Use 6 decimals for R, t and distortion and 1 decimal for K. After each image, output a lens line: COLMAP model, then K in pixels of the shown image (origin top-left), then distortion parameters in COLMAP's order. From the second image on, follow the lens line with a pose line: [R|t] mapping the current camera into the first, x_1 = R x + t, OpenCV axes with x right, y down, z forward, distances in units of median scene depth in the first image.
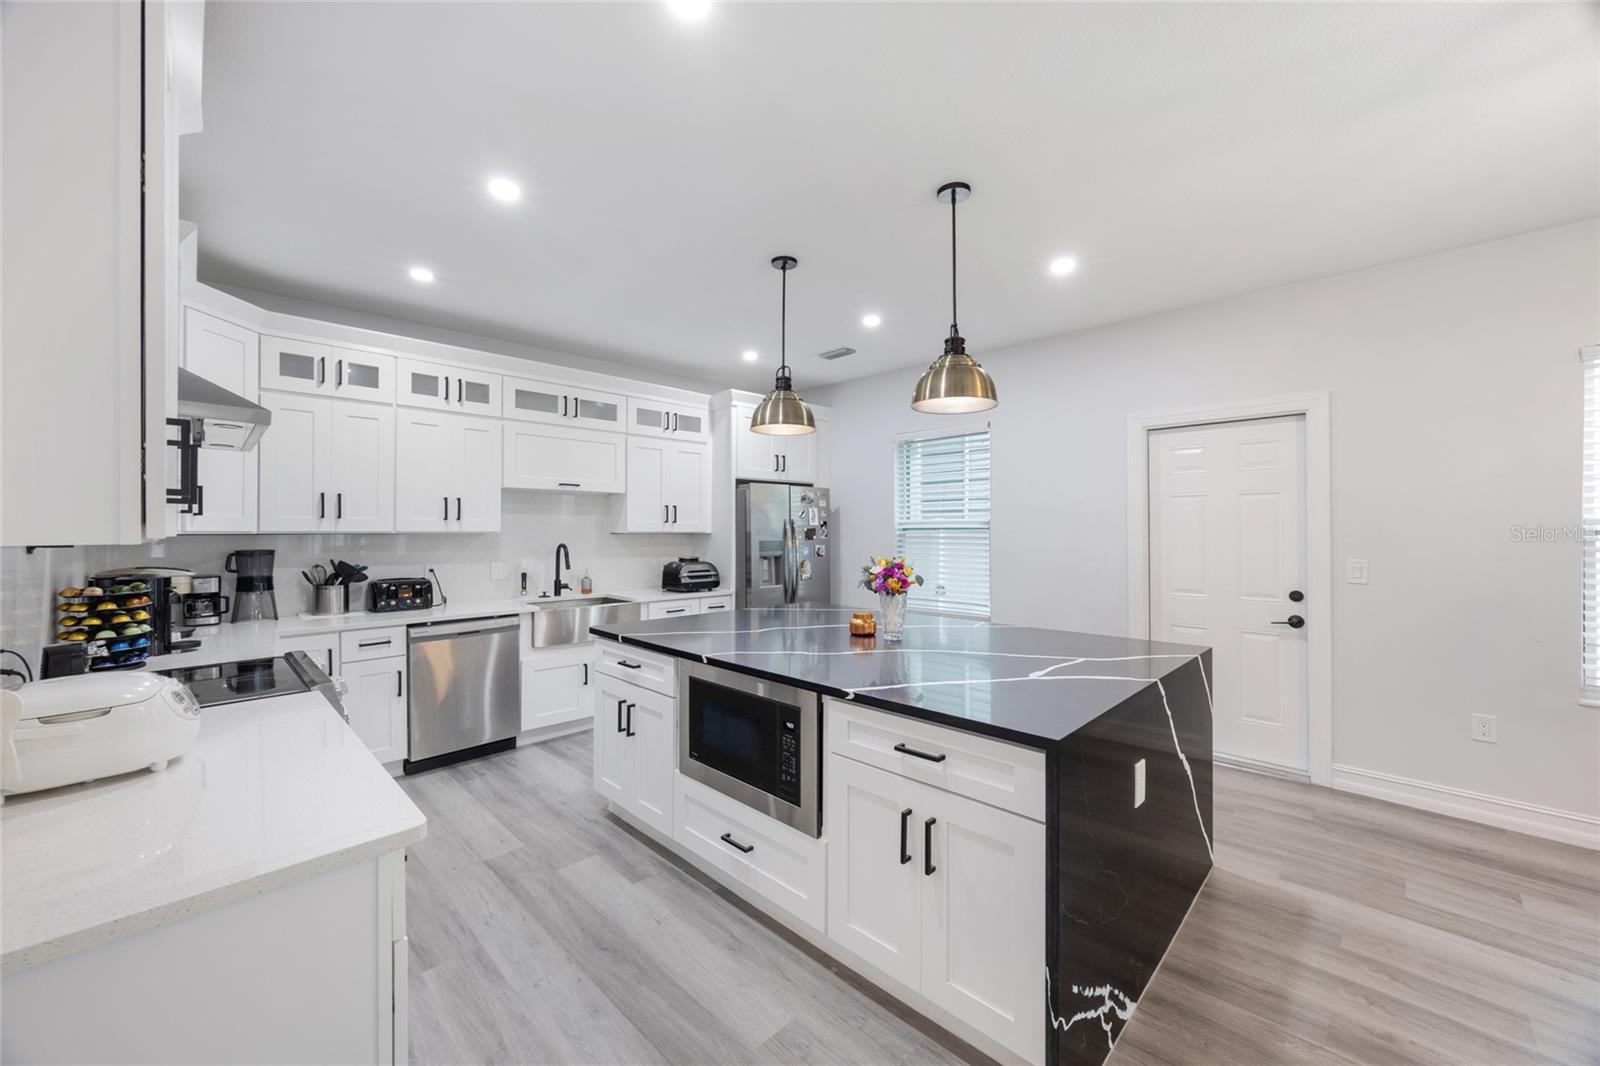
lens RADIAL K [[612.8, 0, 791.4], [0, 612.8, 526.7], [0, 0, 1]] dist [-0.001214, -0.000026]
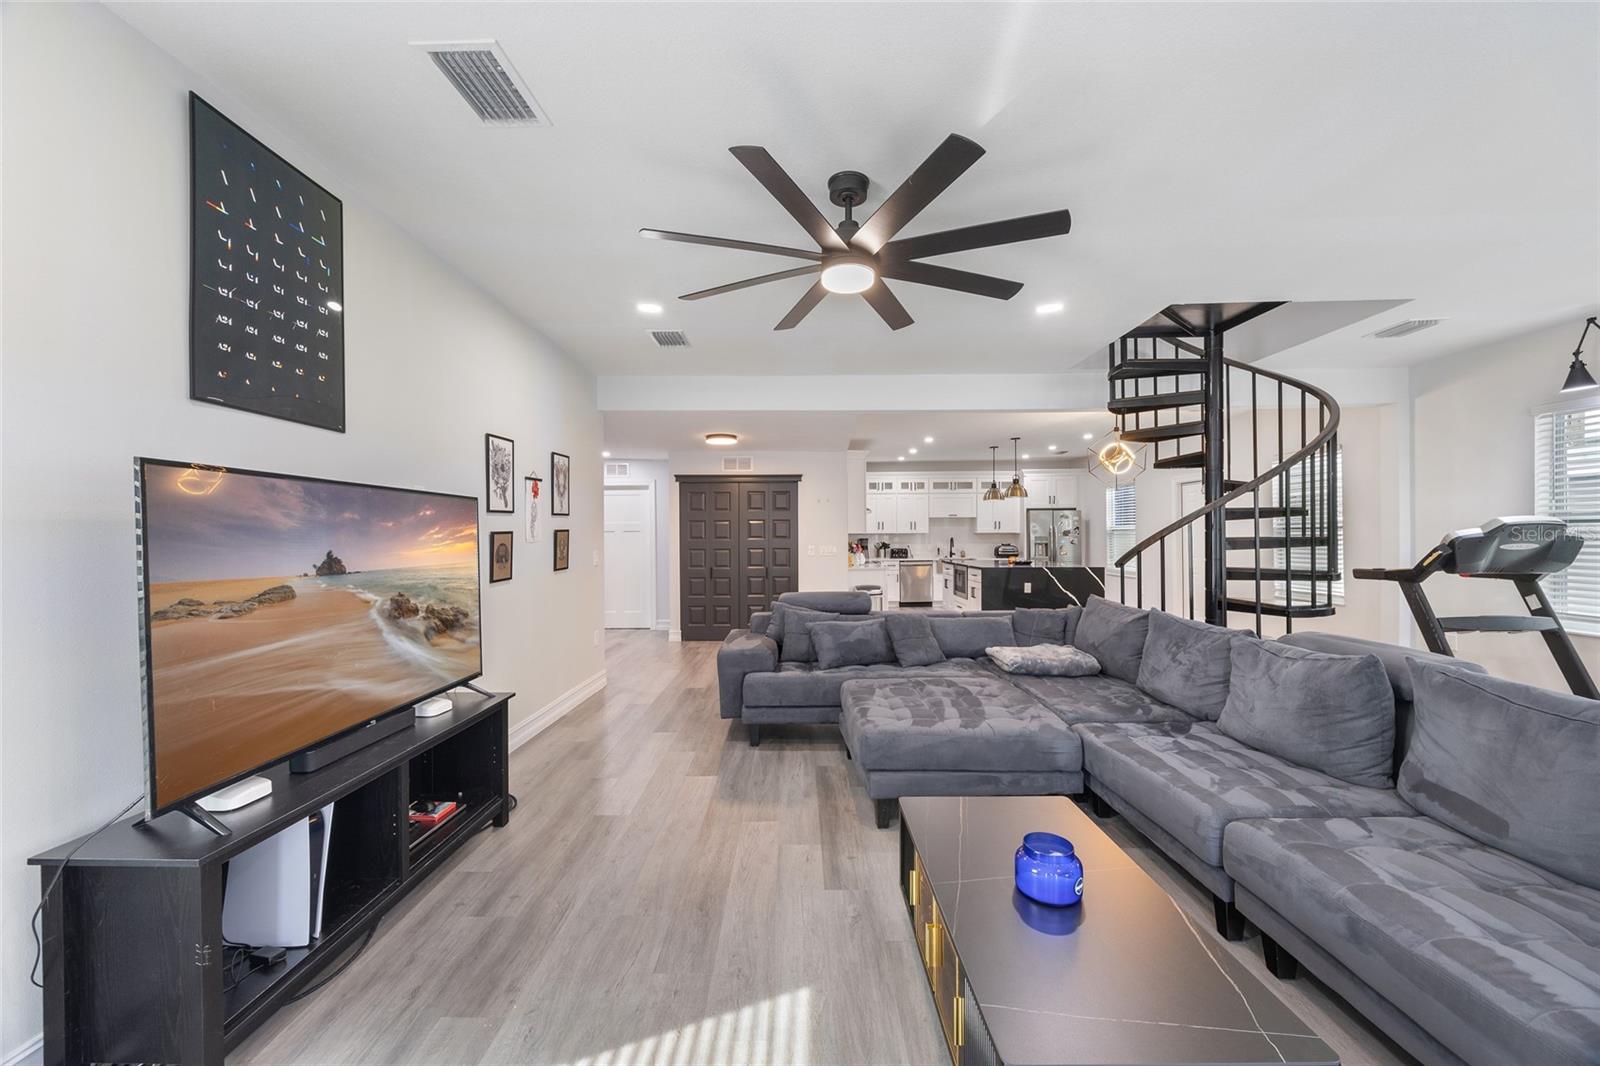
lens RADIAL K [[612.8, 0, 796.7], [0, 612.8, 535.2], [0, 0, 1]] dist [-0.001214, -0.000026]
pose [[0.705947, -0.006006, -0.708239, 1.181426], [0.011804, 0.999925, 0.003287, 0.001587], [0.708166, -0.010681, 0.705965, -1.543042]]
